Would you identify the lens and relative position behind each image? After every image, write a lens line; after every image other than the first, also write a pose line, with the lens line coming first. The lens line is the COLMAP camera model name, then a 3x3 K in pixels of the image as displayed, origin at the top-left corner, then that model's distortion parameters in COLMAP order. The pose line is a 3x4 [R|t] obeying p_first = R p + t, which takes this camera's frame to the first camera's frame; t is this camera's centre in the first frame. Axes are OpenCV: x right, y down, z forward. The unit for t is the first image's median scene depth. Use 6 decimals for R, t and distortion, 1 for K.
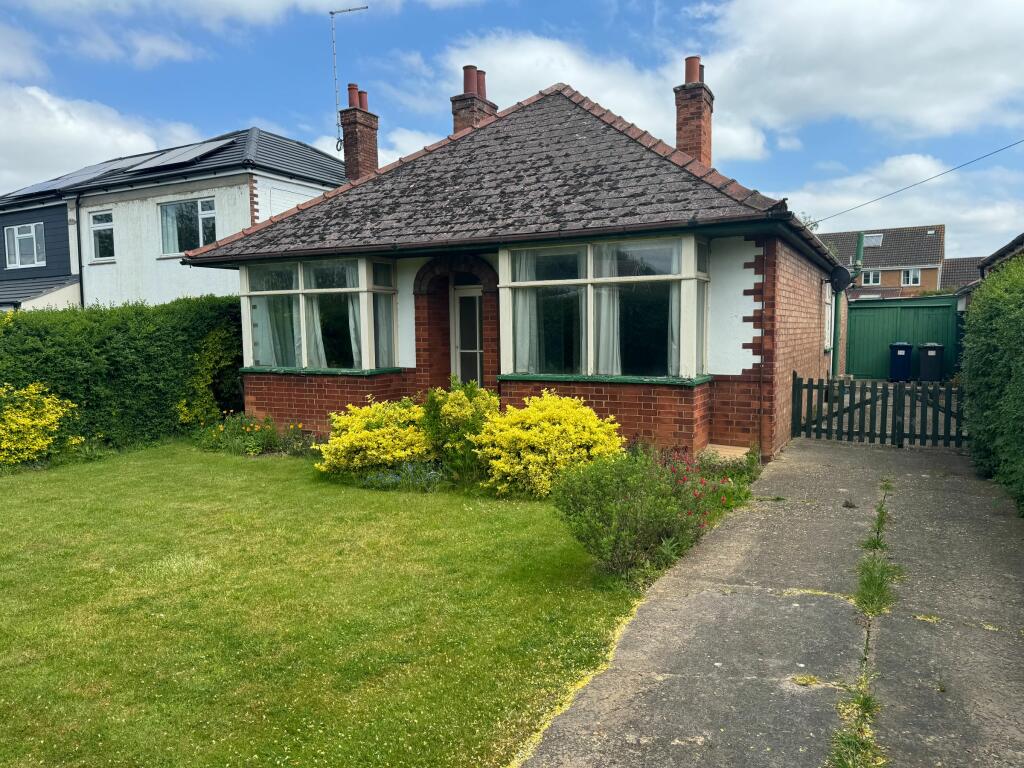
lens RADIAL K [[715.8, 0, 512.0], [0, 715.8, 384.0], [0, 0, 1]] dist [0.082294, -0.107143]
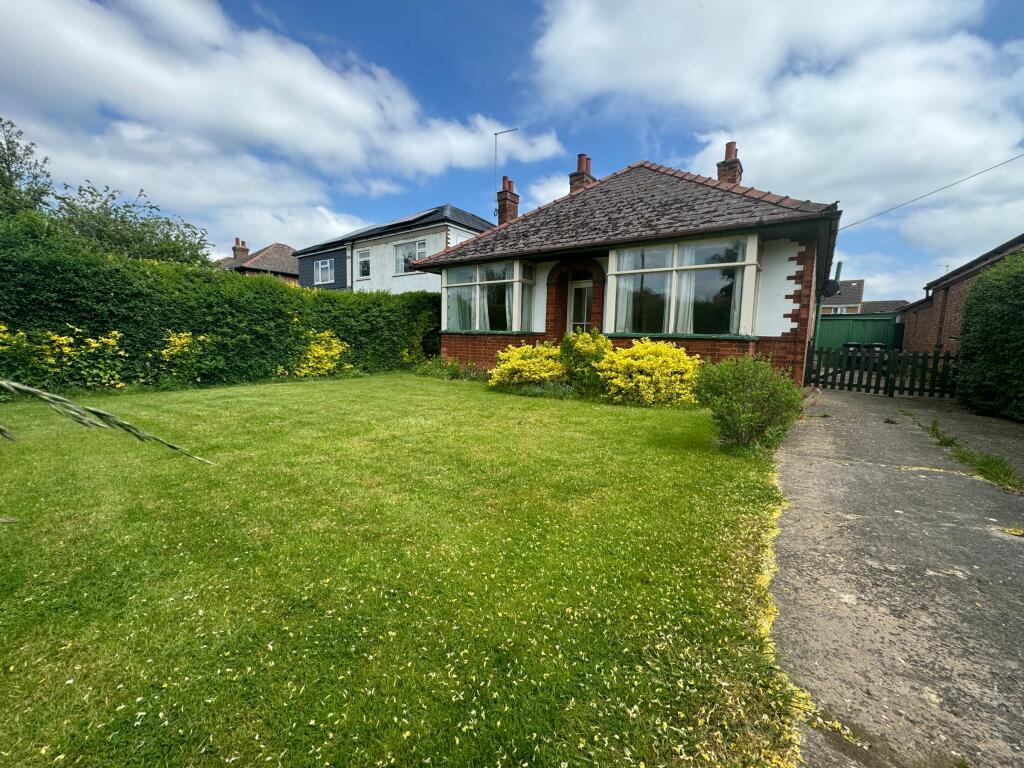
lens RADIAL K [[403.9, 0, 511.8], [0, 403.9, 380.0], [0, 0, 1]] dist [0.001514, -0.000044]
pose [[0.988050, 0.053357, -0.144601, -0.082418], [-0.050698, 0.998471, 0.022014, 0.076275], [0.145555, -0.014420, 0.989245, 0.116096]]
